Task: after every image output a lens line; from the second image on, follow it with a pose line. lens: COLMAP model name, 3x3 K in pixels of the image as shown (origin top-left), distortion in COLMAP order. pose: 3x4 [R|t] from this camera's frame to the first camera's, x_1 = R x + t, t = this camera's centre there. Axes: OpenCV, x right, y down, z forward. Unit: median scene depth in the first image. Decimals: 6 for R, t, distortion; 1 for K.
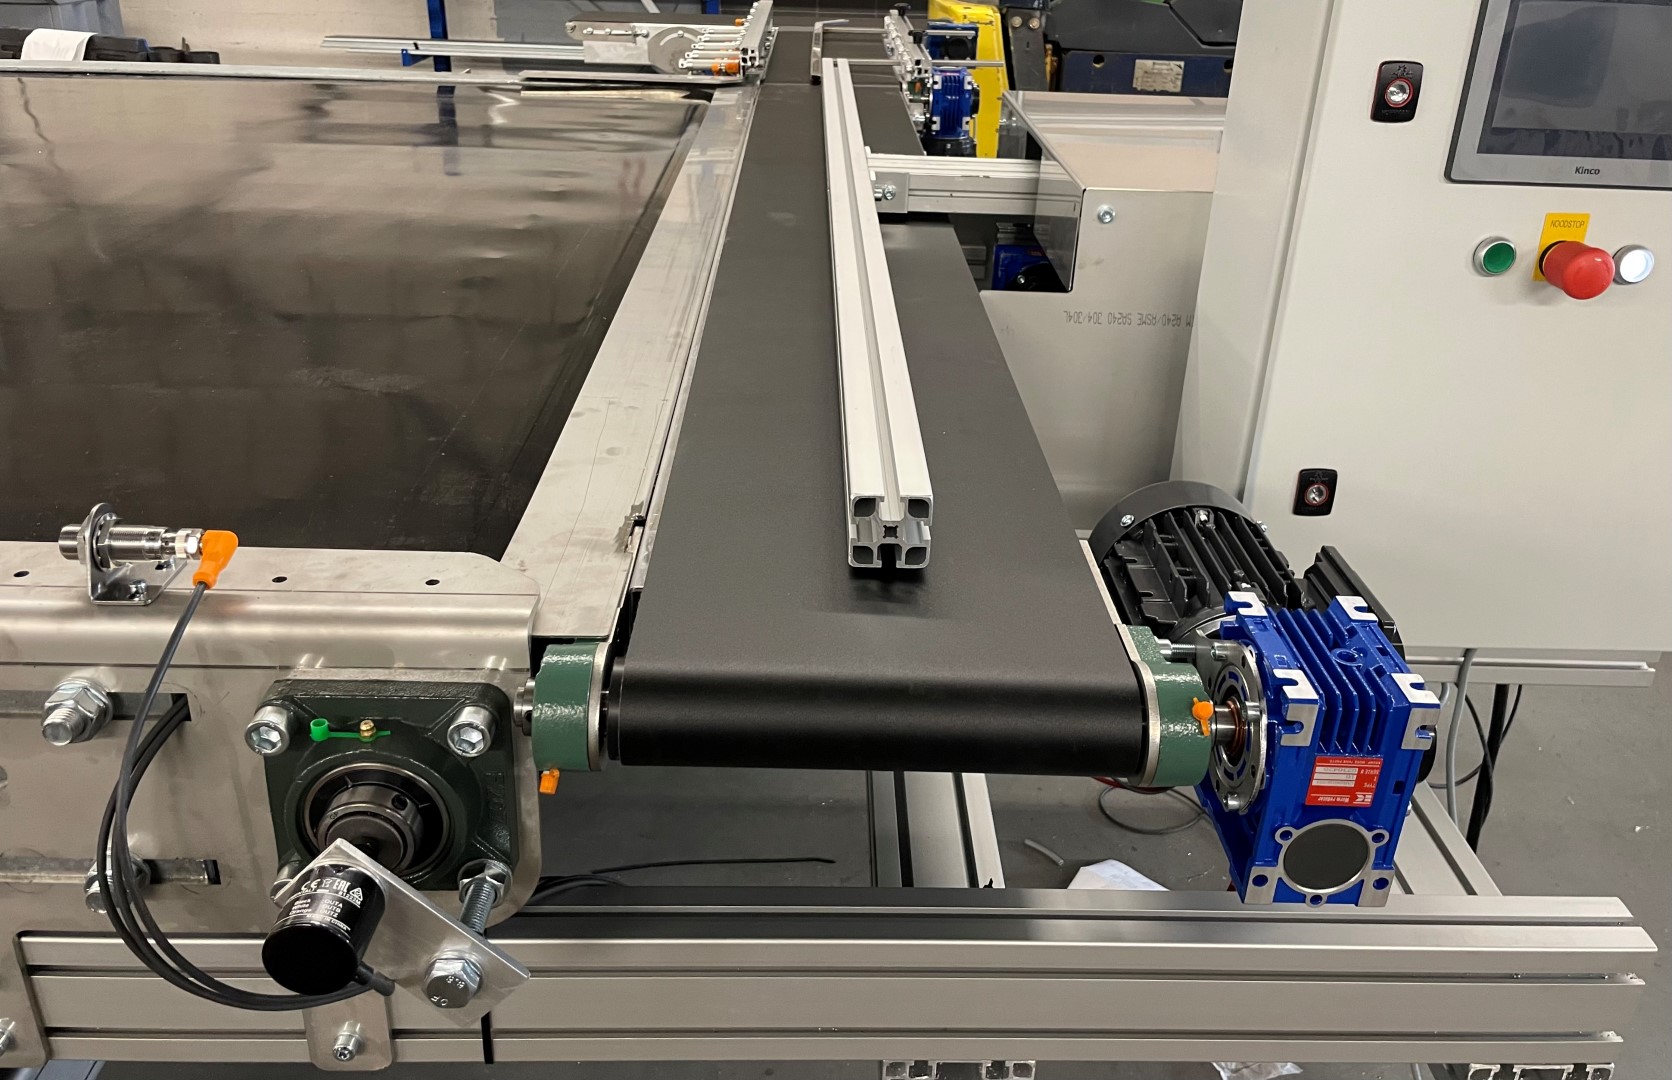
lens RADIAL K [[1290.6, 0, 852.8], [0, 1290.6, 432.5], [0, 0, 1]] dist [0.008737, 0.001441]
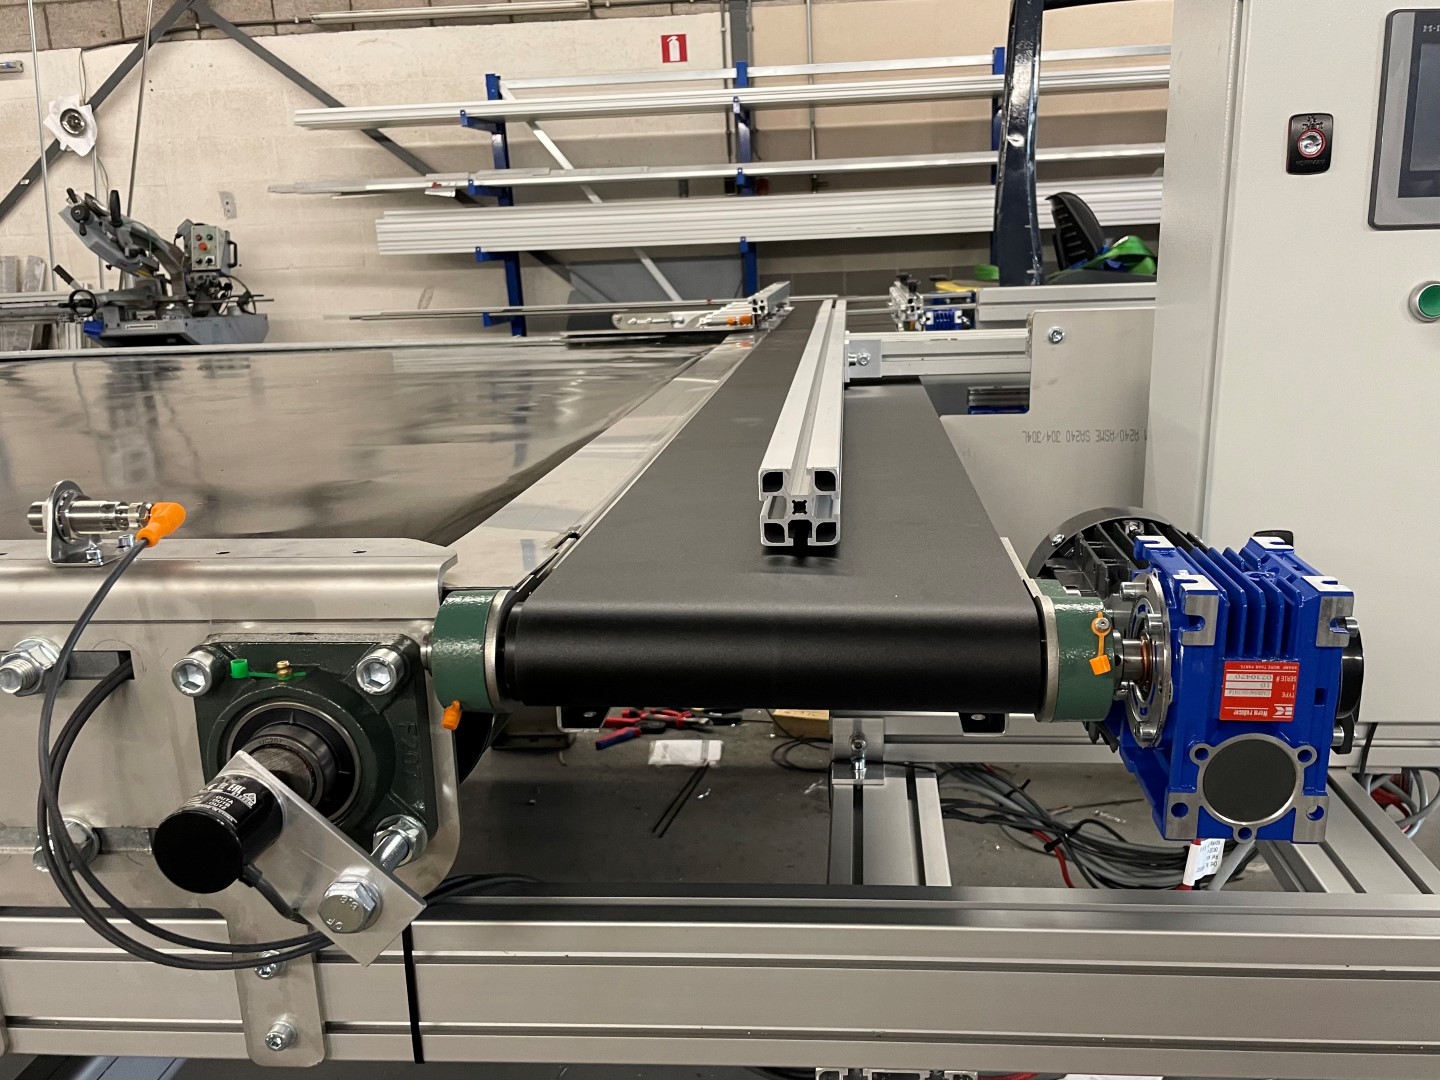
lens RADIAL K [[1183.7, 0, 761.4], [0, 1183.7, 540.7], [0, 0, 1]] dist [0.050656, -0.085665]
pose [[0.993183, -0.039489, -0.109677, 0.111747], [0.023085, 0.988868, -0.146991, 0.265730], [0.114260, 0.143457, 0.983038, 0.081379]]
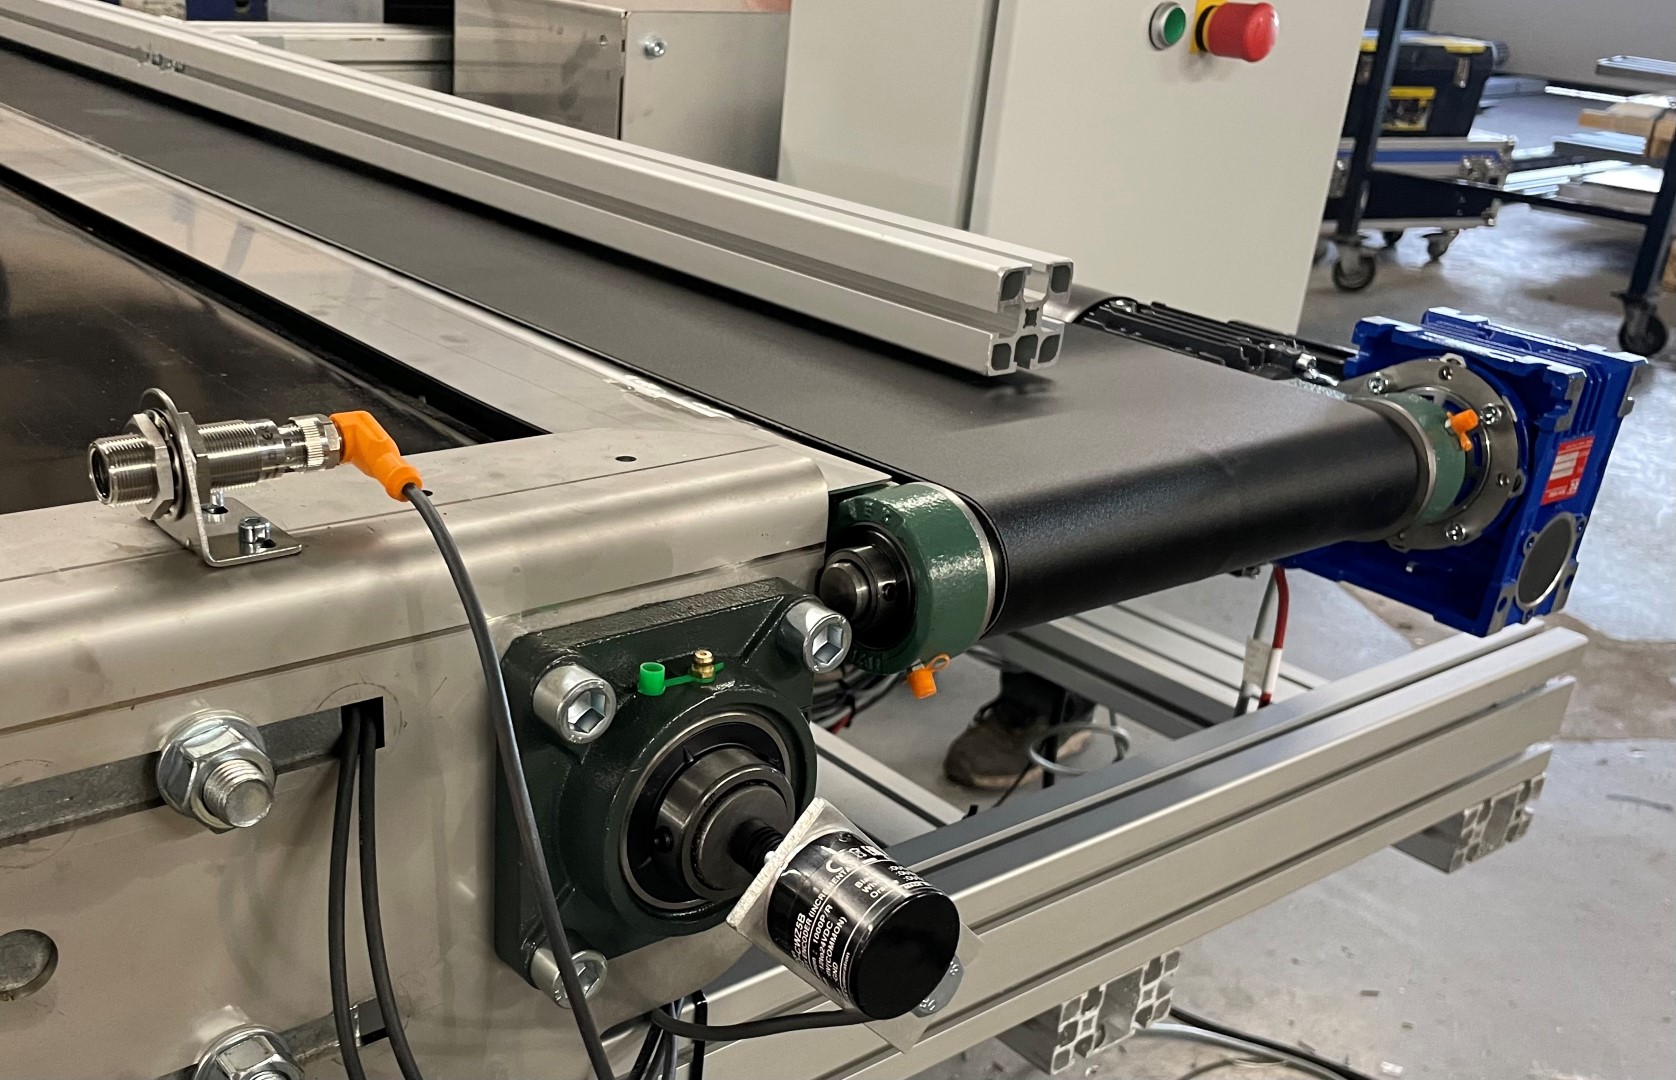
lens RADIAL K [[1654.4, 0, 650.2], [0, 1654.4, 543.1], [0, 0, 1]] dist [0.002518, -0.000323]
pose [[0.827441, -0.195821, 0.526303, -0.779383], [0.185332, 0.979943, 0.073232, 0.103343], [-0.530088, 0.036946, 0.847138, 0.317522]]
